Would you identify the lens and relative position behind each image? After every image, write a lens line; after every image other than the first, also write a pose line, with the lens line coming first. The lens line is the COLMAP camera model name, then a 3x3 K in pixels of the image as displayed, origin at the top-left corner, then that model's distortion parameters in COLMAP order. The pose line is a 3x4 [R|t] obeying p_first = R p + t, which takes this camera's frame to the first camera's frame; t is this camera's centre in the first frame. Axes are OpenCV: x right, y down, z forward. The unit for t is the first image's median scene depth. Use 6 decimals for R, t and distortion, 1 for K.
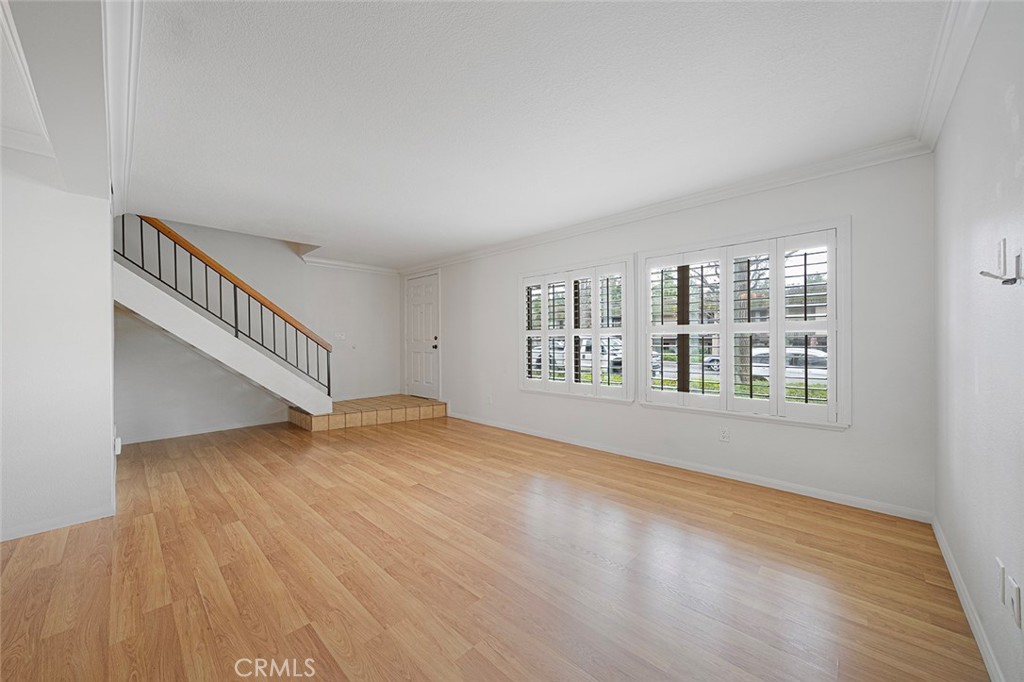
lens RADIAL K [[374.6, 0, 510.1], [0, 374.6, 338.6], [0, 0, 1]] dist [0.000026, -0.000377]
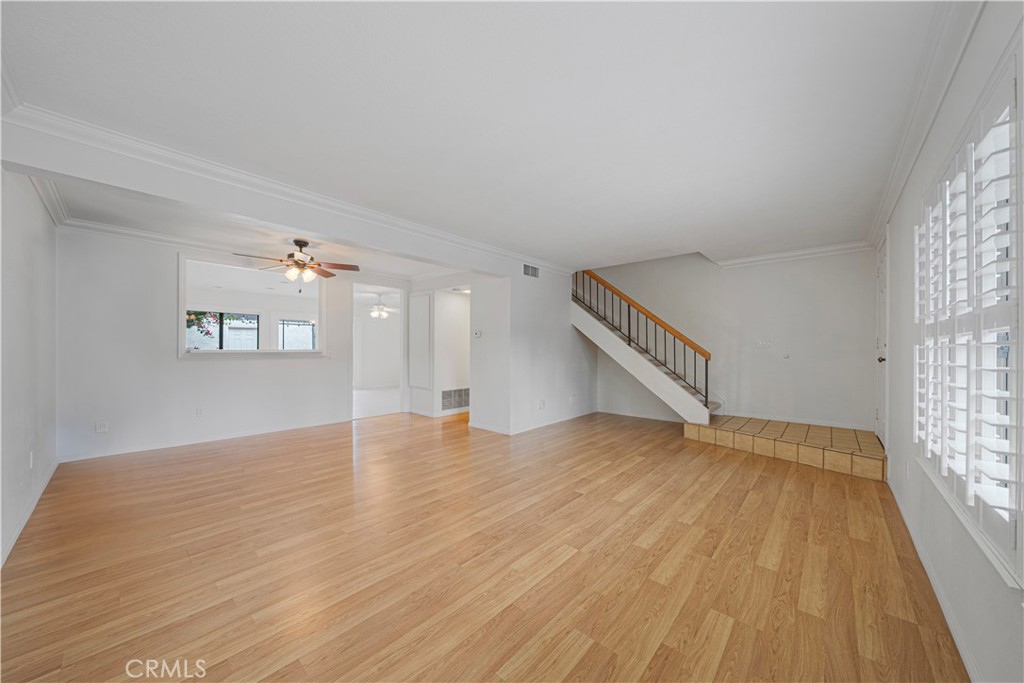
lens RADIAL K [[352.9, 0, 496.8], [0, 352.9, 348.9], [0, 0, 1]] dist [-0.009968, 0.000007]
pose [[-0.000427, 0.006136, -0.999981, 0.536758], [0.000755, 0.999981, 0.006135, 0.002804], [1.000000, -0.000752, -0.000432, 0.621220]]
